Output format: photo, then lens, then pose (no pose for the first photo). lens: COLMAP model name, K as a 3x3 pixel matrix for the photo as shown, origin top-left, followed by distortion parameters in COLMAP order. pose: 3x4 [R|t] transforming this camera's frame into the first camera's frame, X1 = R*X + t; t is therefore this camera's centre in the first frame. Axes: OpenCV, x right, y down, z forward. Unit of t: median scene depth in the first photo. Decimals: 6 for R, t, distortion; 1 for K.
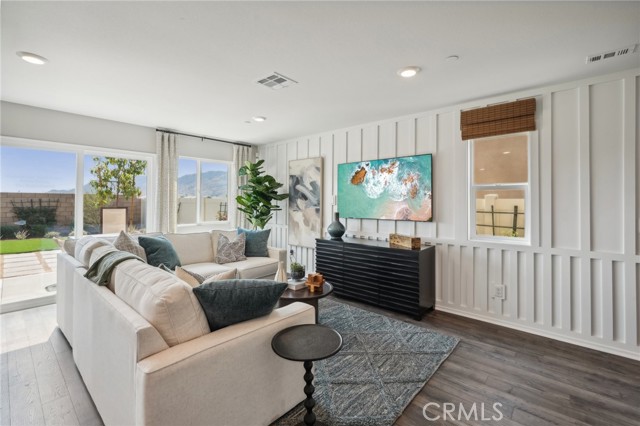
lens RADIAL K [[287.8, 0, 319.2], [0, 287.8, 201.2], [0, 0, 1]] dist [-0.001443, 0.000920]
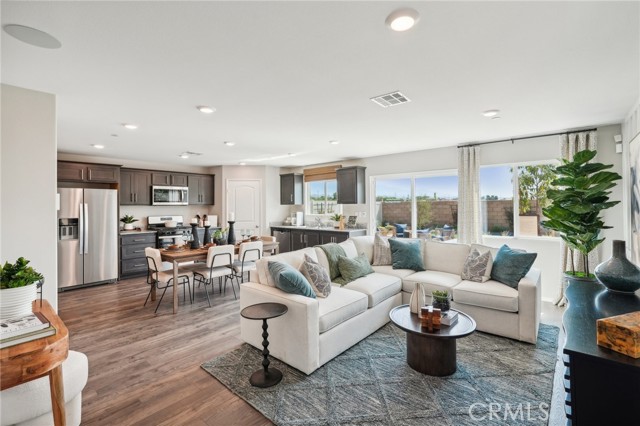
lens RADIAL K [[290.4, 0, 322.3], [0, 290.4, 202.7], [0, 0, 1]] dist [-0.004226, 0.000867]
pose [[0.009545, -0.013600, -0.999862, 0.678569], [0.010160, 0.999857, -0.013503, -0.030657], [0.999903, -0.010030, 0.009682, 0.578172]]
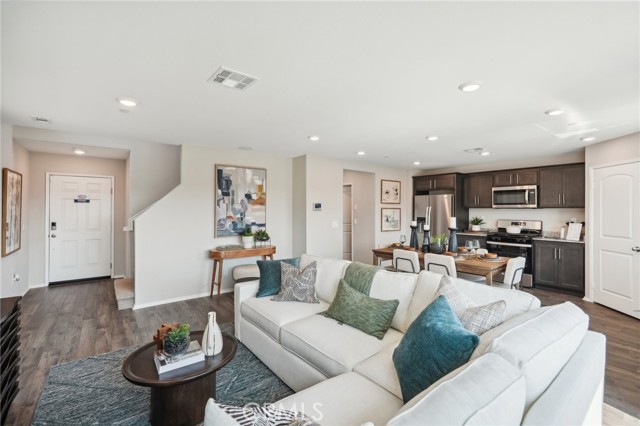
lens RADIAL K [[285.0, 0, 320.6], [0, 285.0, 208.9], [0, 0, 1]] dist [-0.010556, 0.006537]
pose [[-0.983763, -0.004221, 0.179423, -0.432582], [-0.004990, 0.999980, -0.003835, -0.033476], [-0.179403, -0.004669, -0.983765, 1.374135]]
